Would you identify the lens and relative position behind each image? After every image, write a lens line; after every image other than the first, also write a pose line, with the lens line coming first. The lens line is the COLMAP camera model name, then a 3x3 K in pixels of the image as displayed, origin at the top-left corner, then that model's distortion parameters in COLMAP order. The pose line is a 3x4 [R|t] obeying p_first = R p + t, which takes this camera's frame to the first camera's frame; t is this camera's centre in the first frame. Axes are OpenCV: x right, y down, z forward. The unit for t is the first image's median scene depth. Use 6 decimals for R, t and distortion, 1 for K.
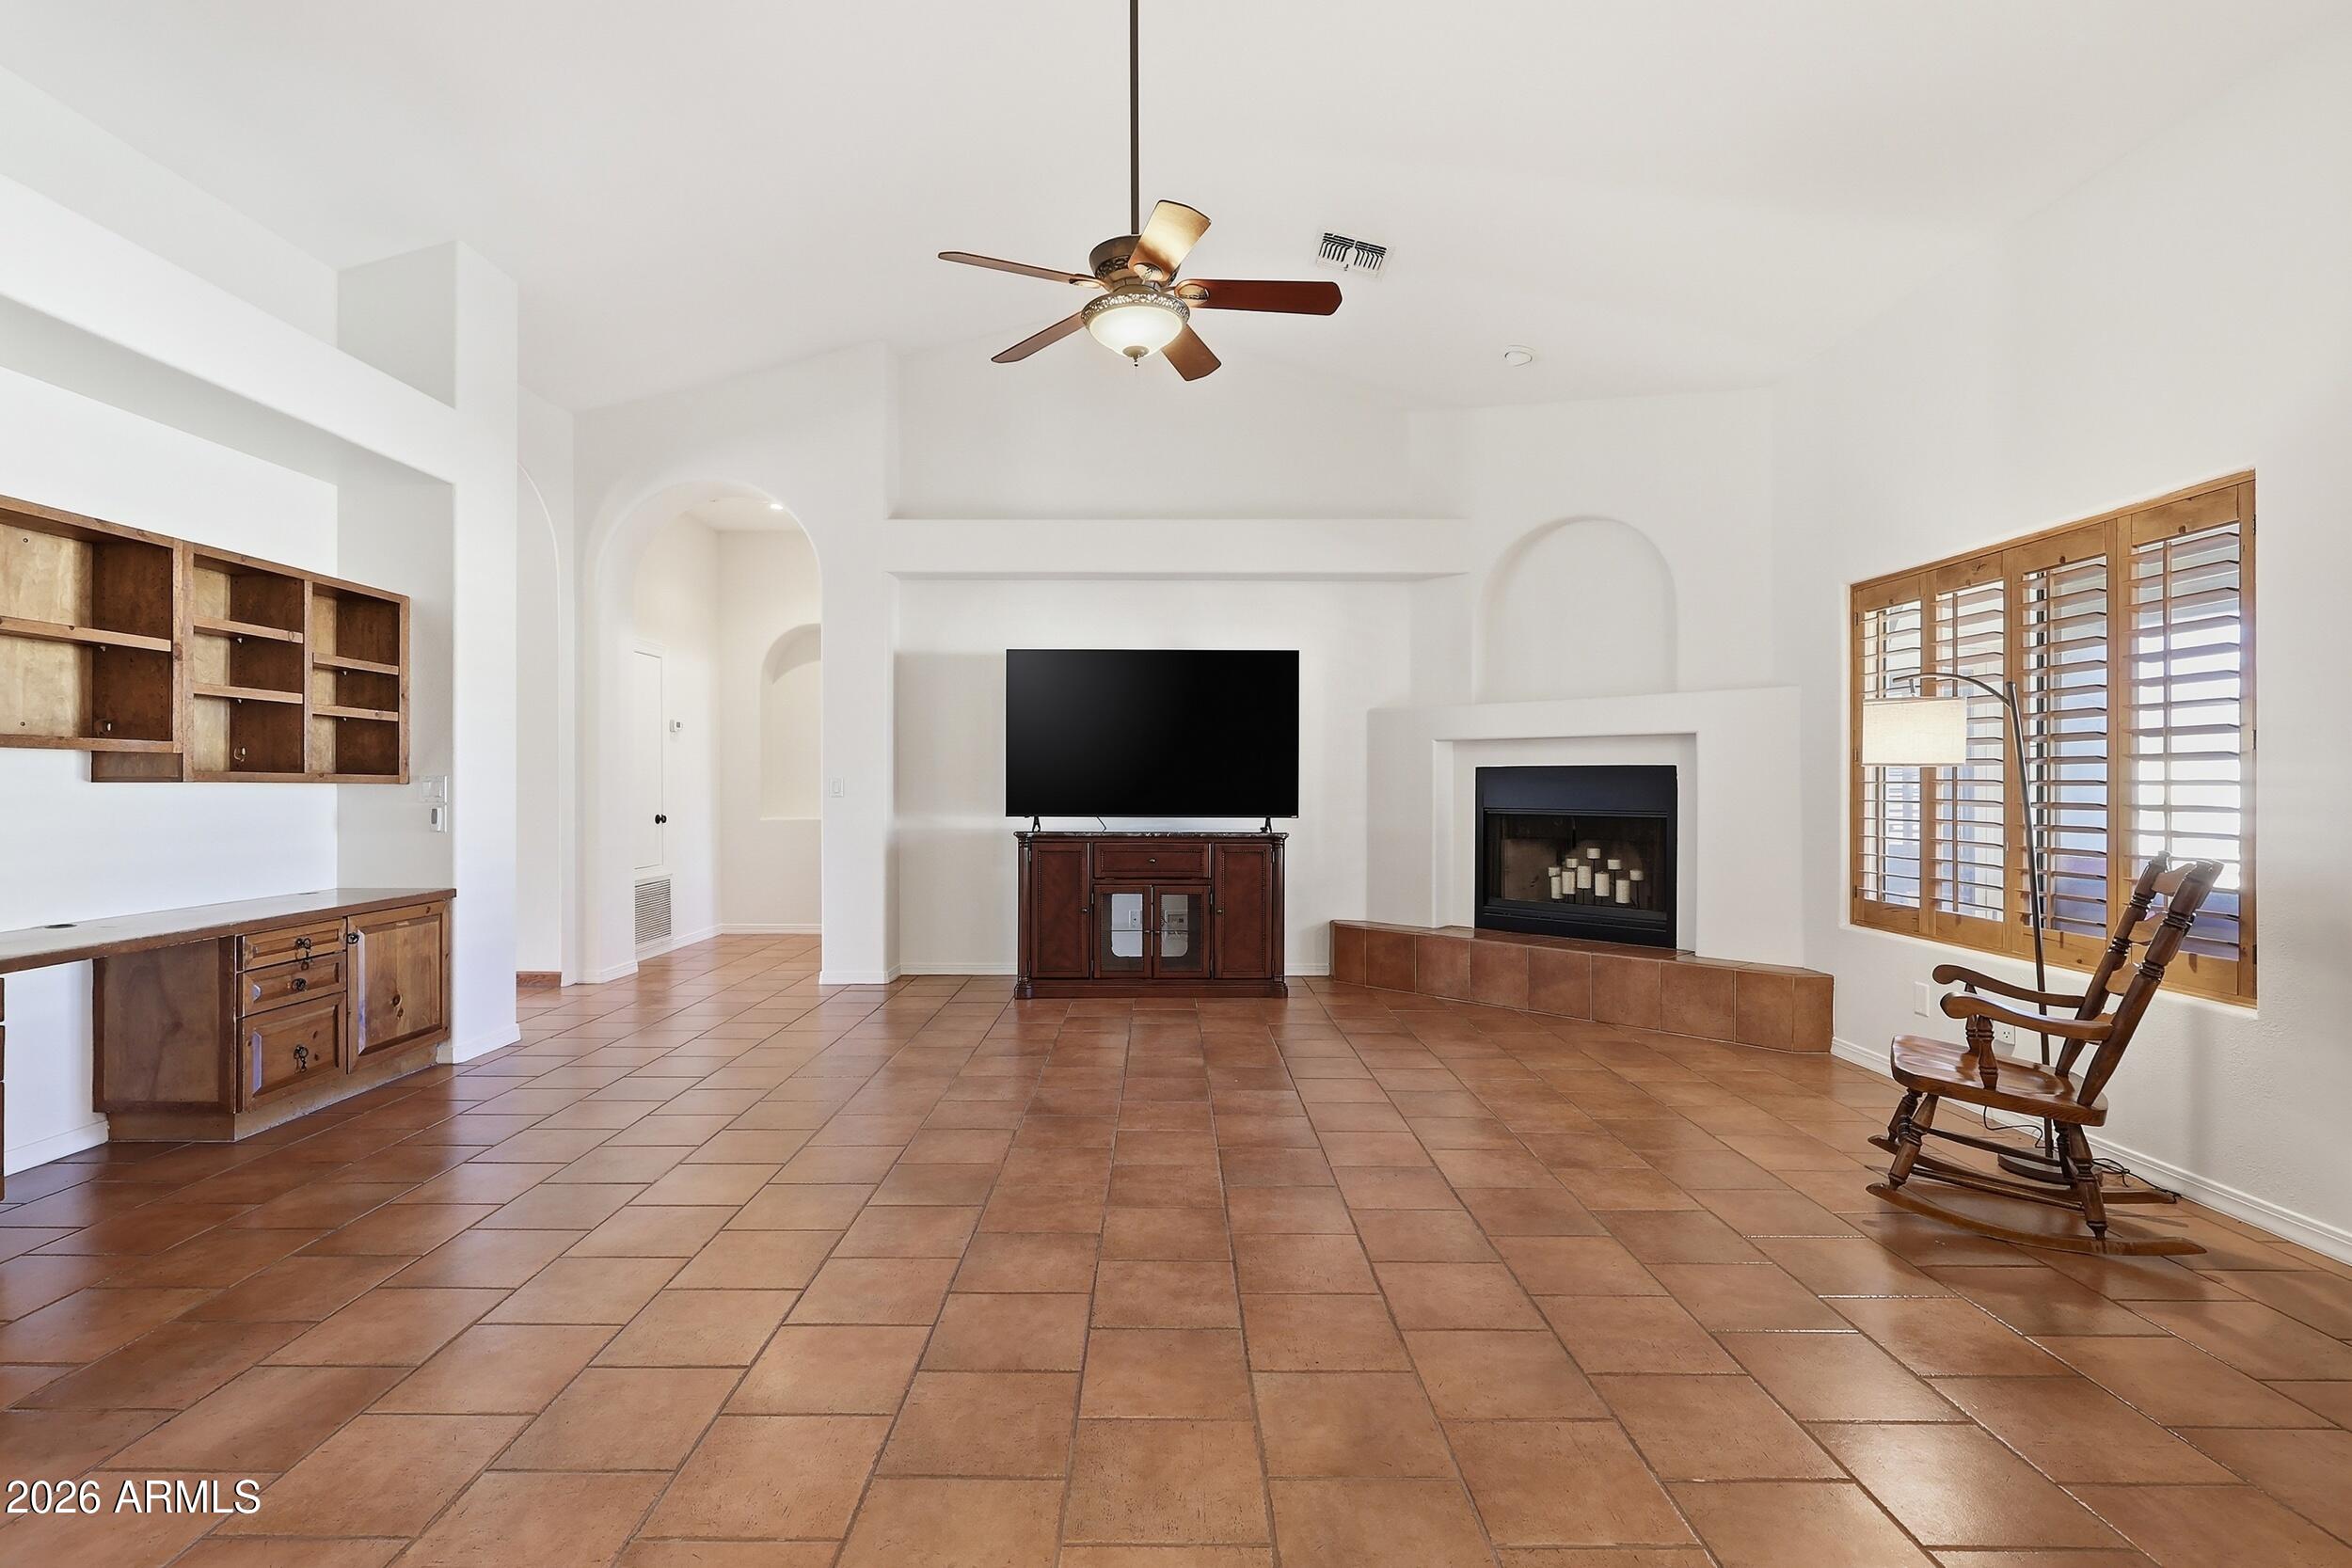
lens RADIAL K [[1088.3, 0, 1158.2], [0, 1088.3, 782.5], [0, 0, 1]] dist [-0.003143, -0.000666]
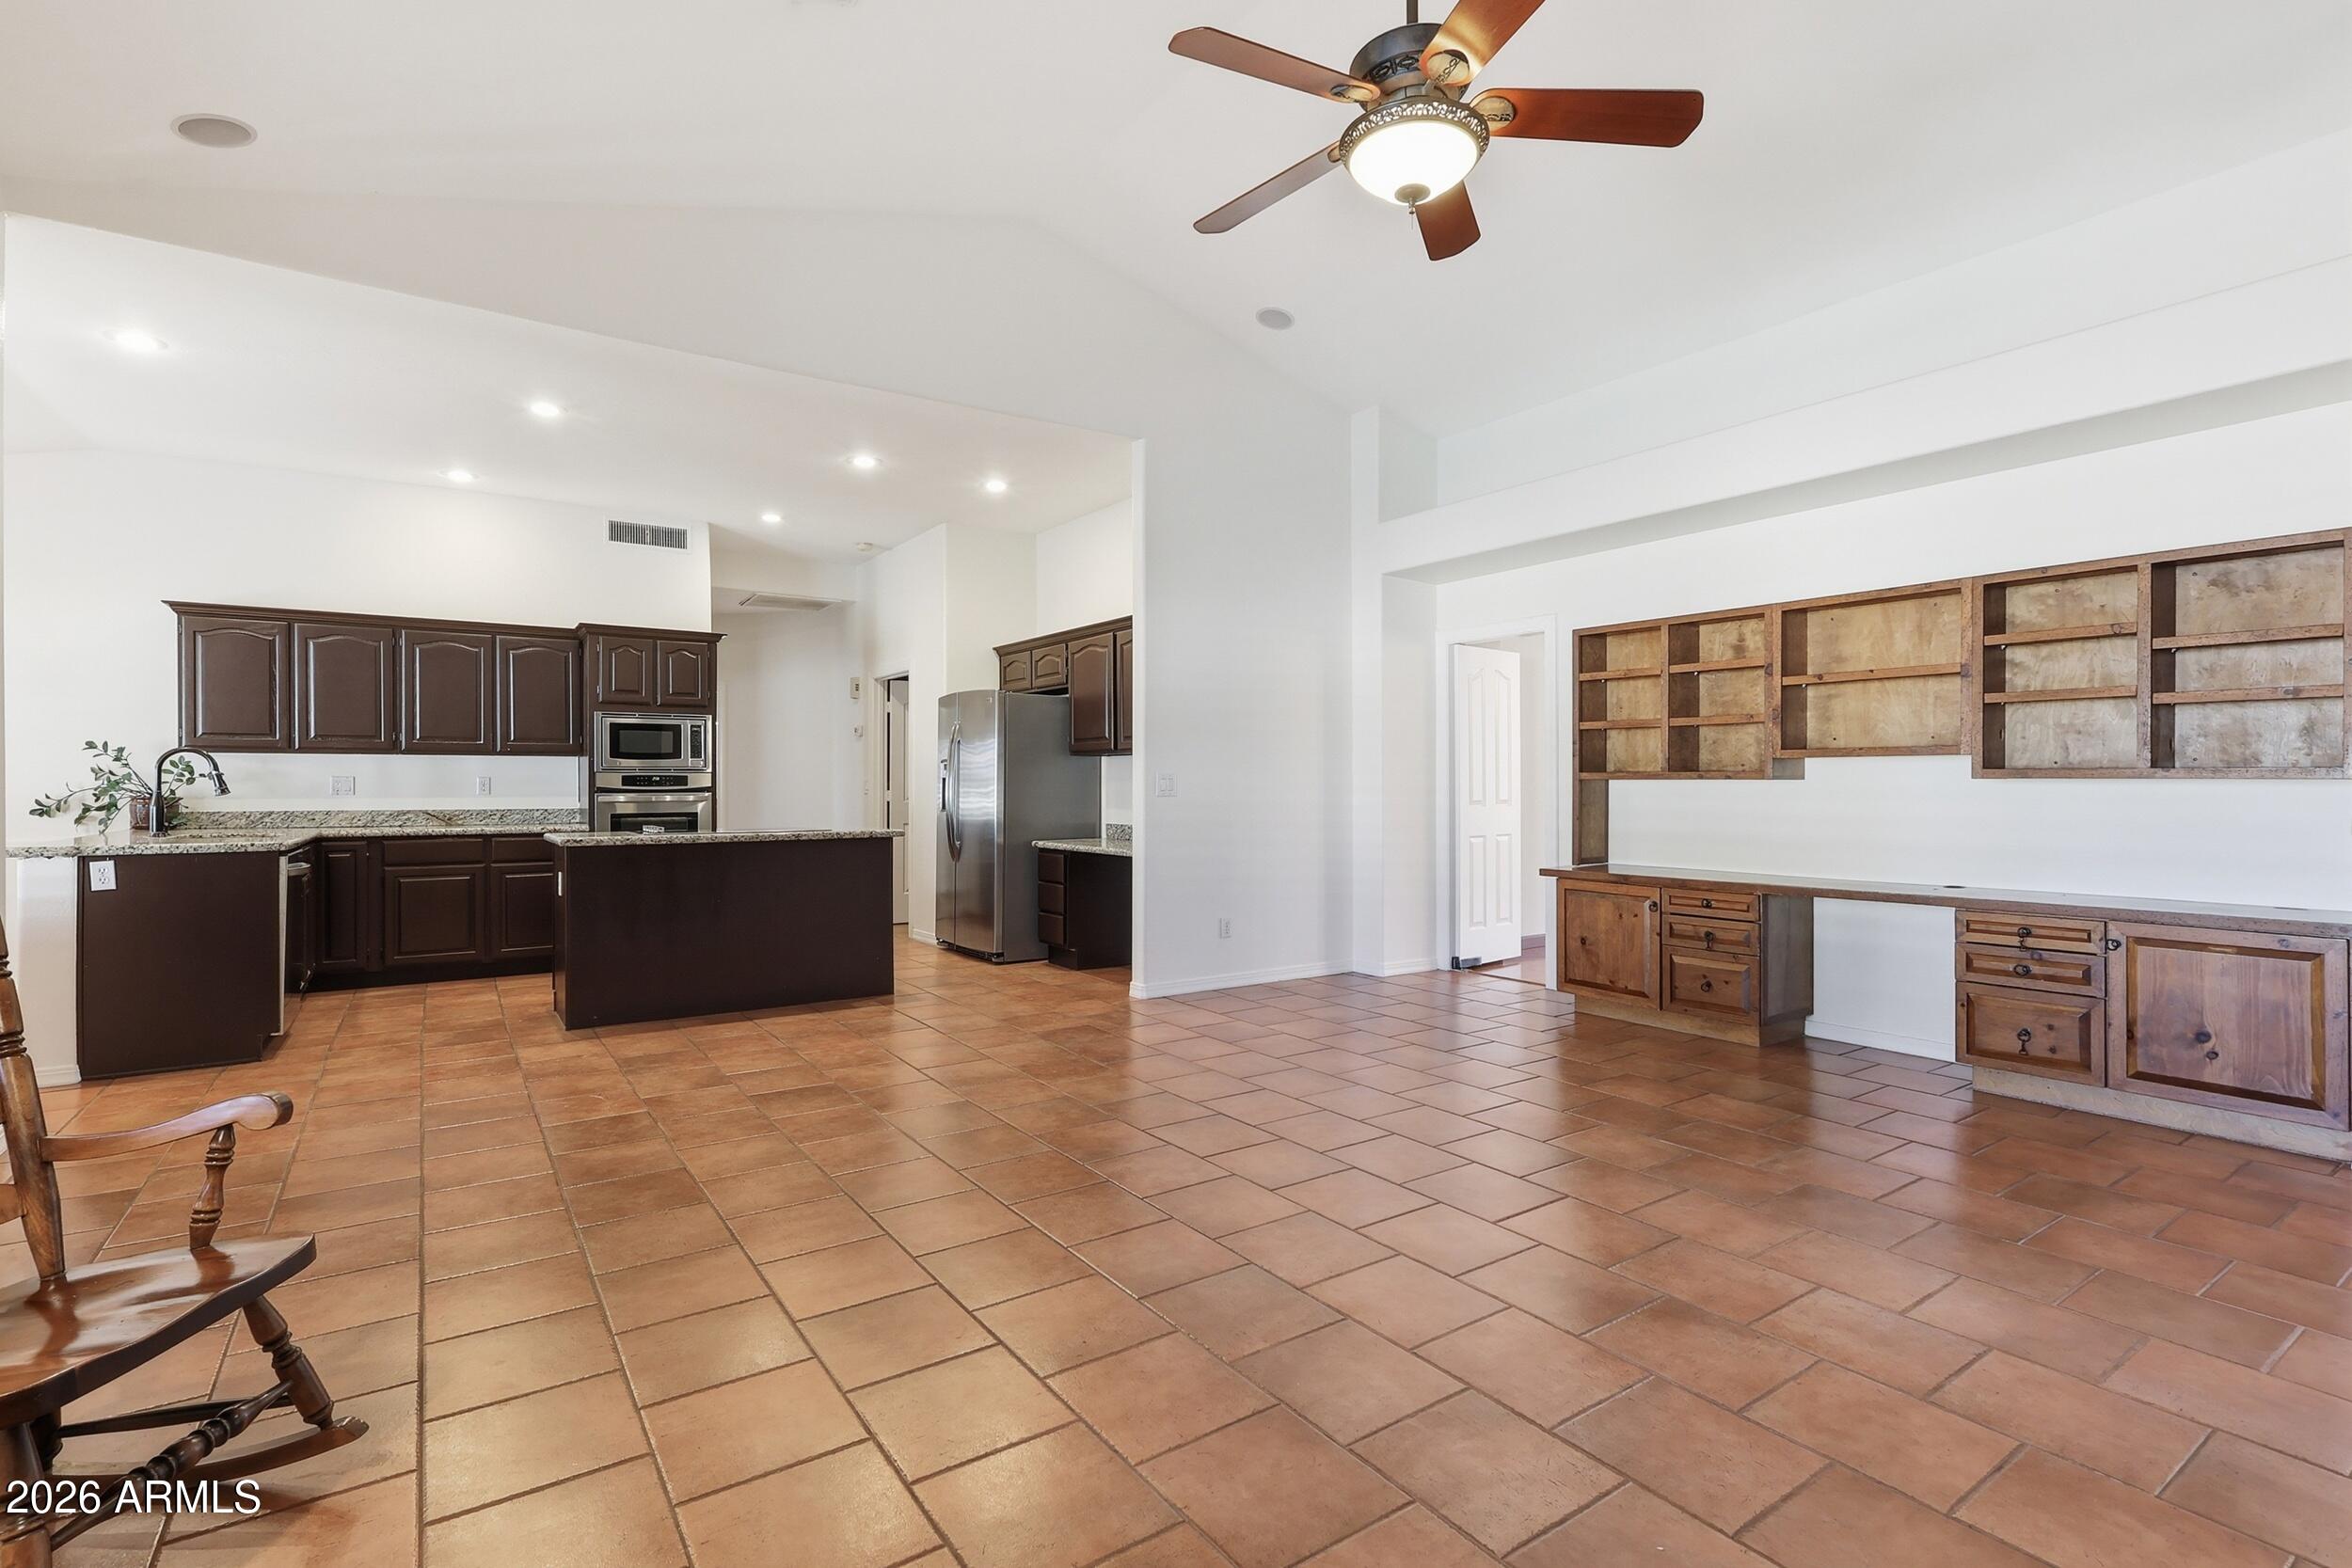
lens RADIAL K [[1088.3, 0, 1158.2], [0, 1088.3, 782.5], [0, 0, 1]] dist [-0.003143, -0.000666]
pose [[-0.828923, -0.002202, -0.559358, 0.326983], [0.001369, 0.999981, -0.005965, 0.005662], [0.559361, -0.005710, -0.828905, 0.928735]]
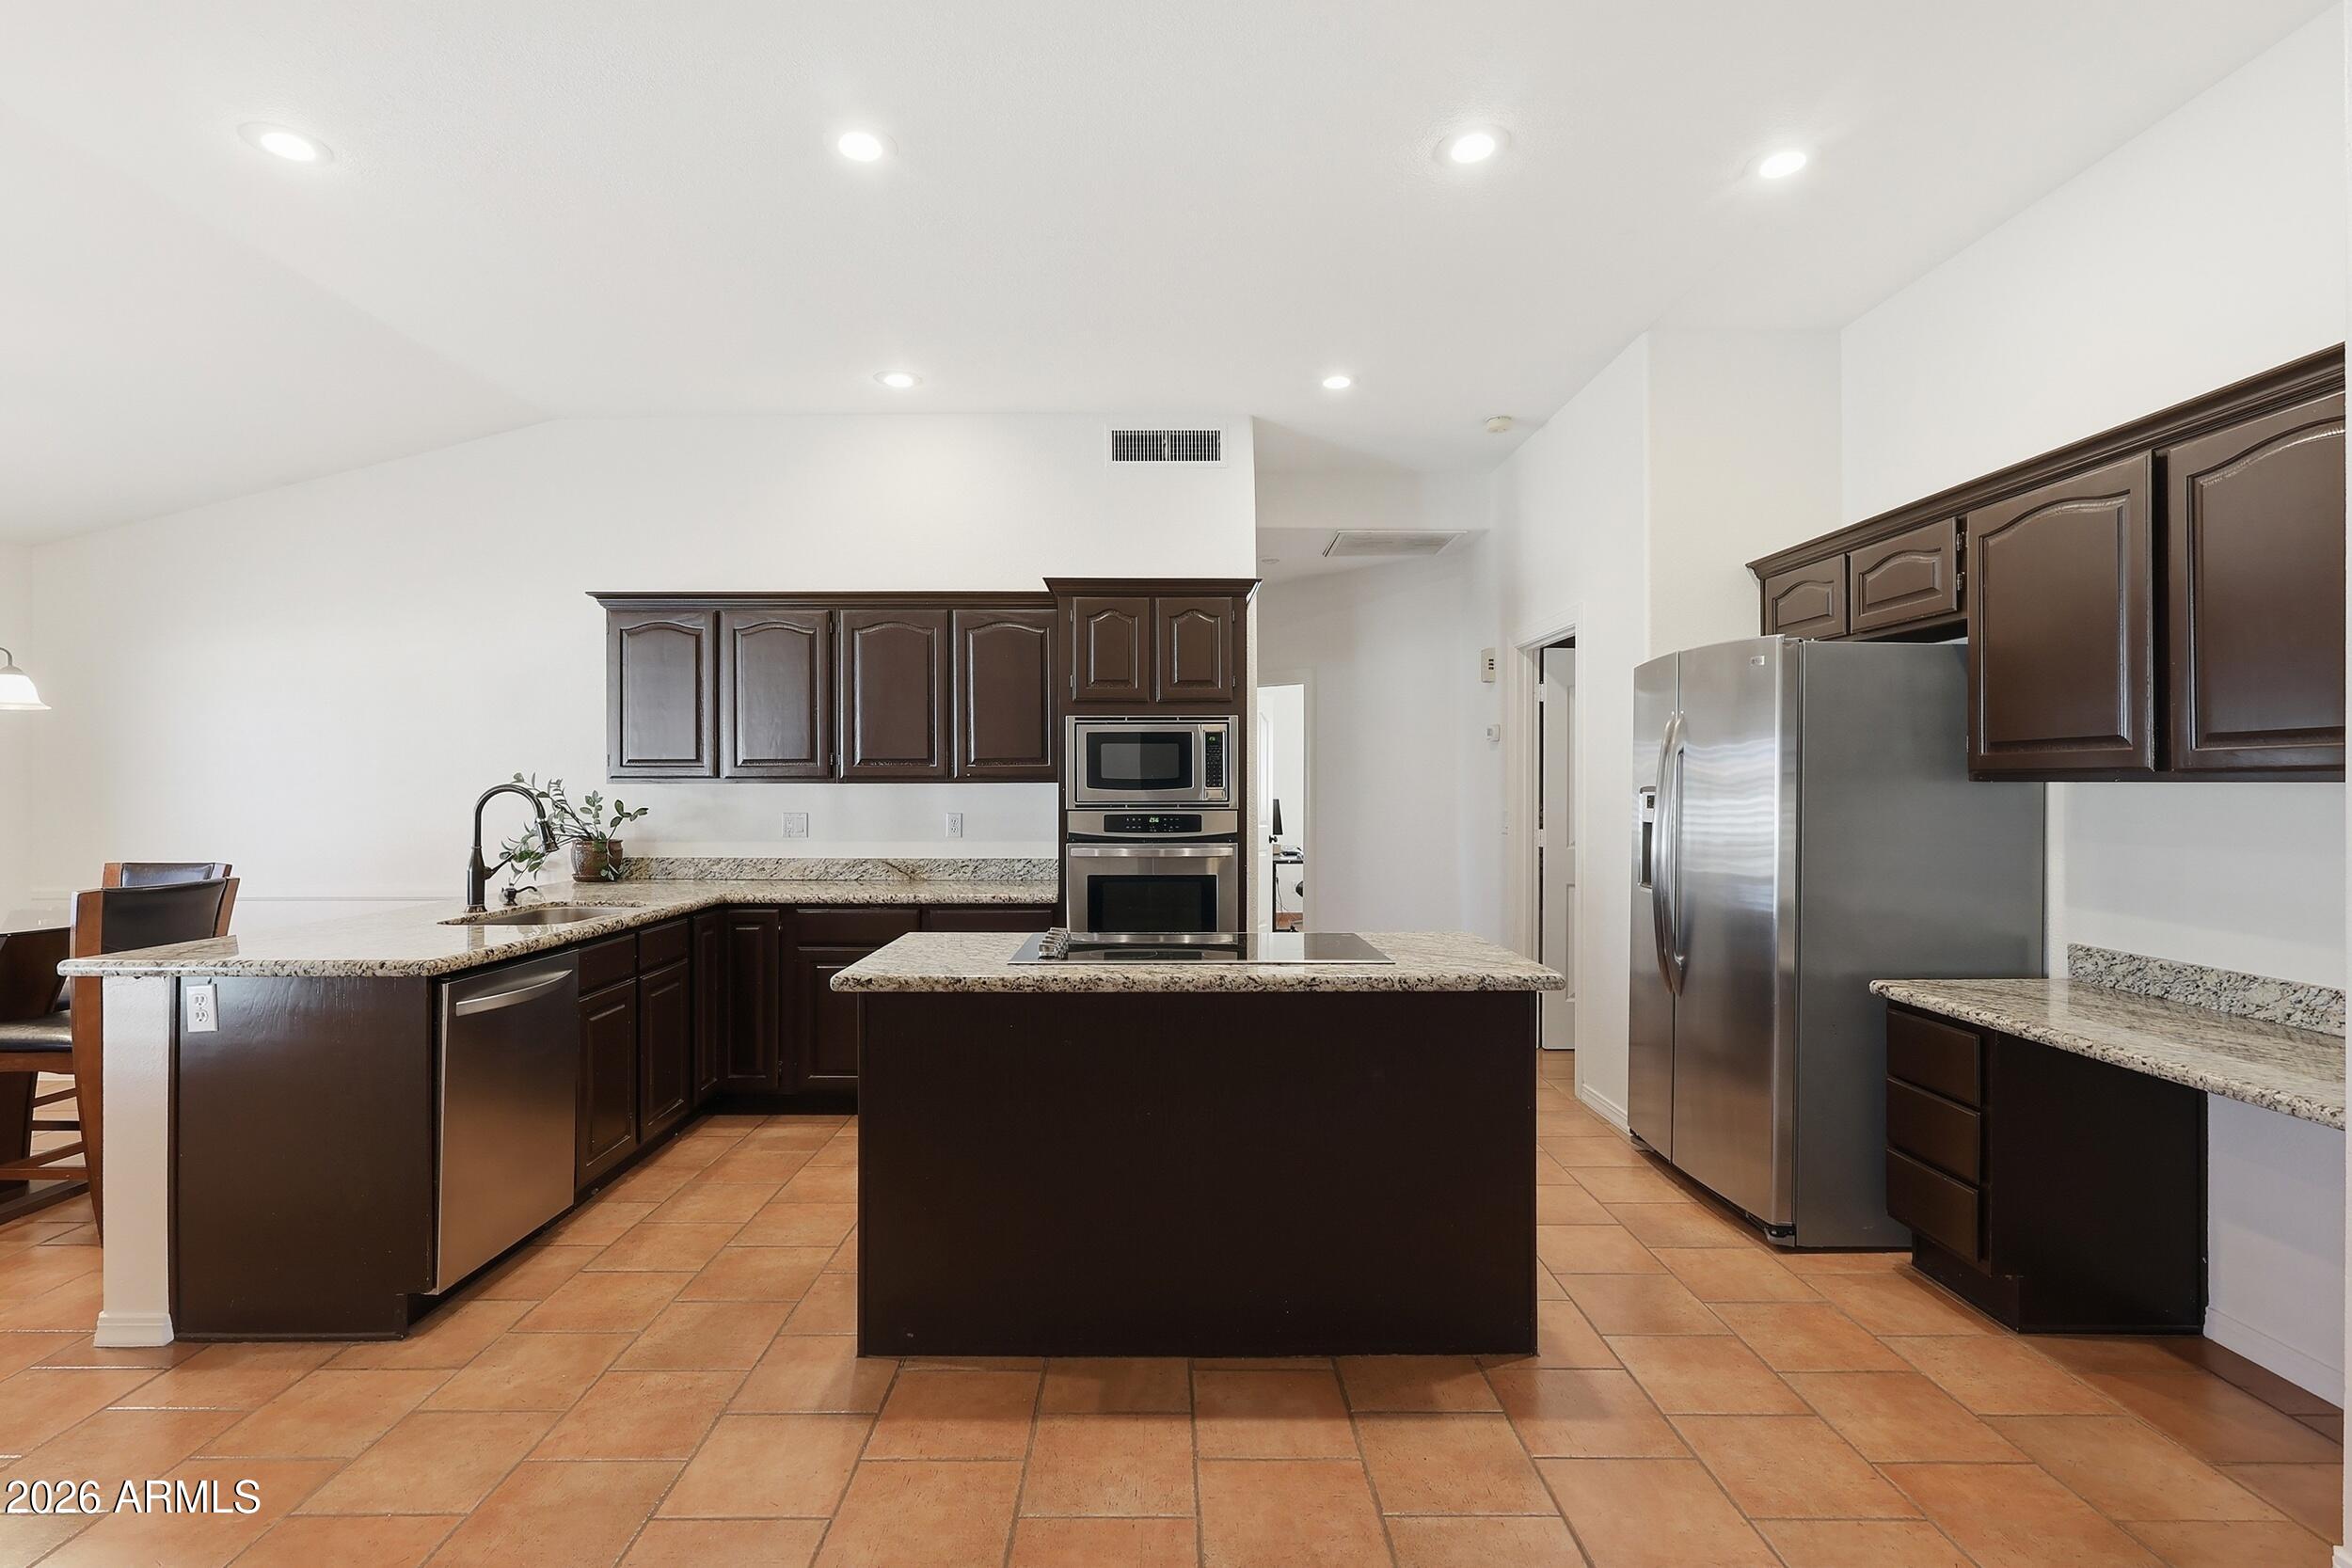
lens RADIAL K [[1086.1, 0, 1180.3], [0, 1086.1, 787.3], [0, 0, 1]] dist [-0.001873, 0.000113]
pose [[-0.999836, -0.000672, -0.018113, 0.104261], [-0.000666, 1.000000, -0.000324, -0.029751], [0.018114, -0.000312, -0.999836, 0.354413]]
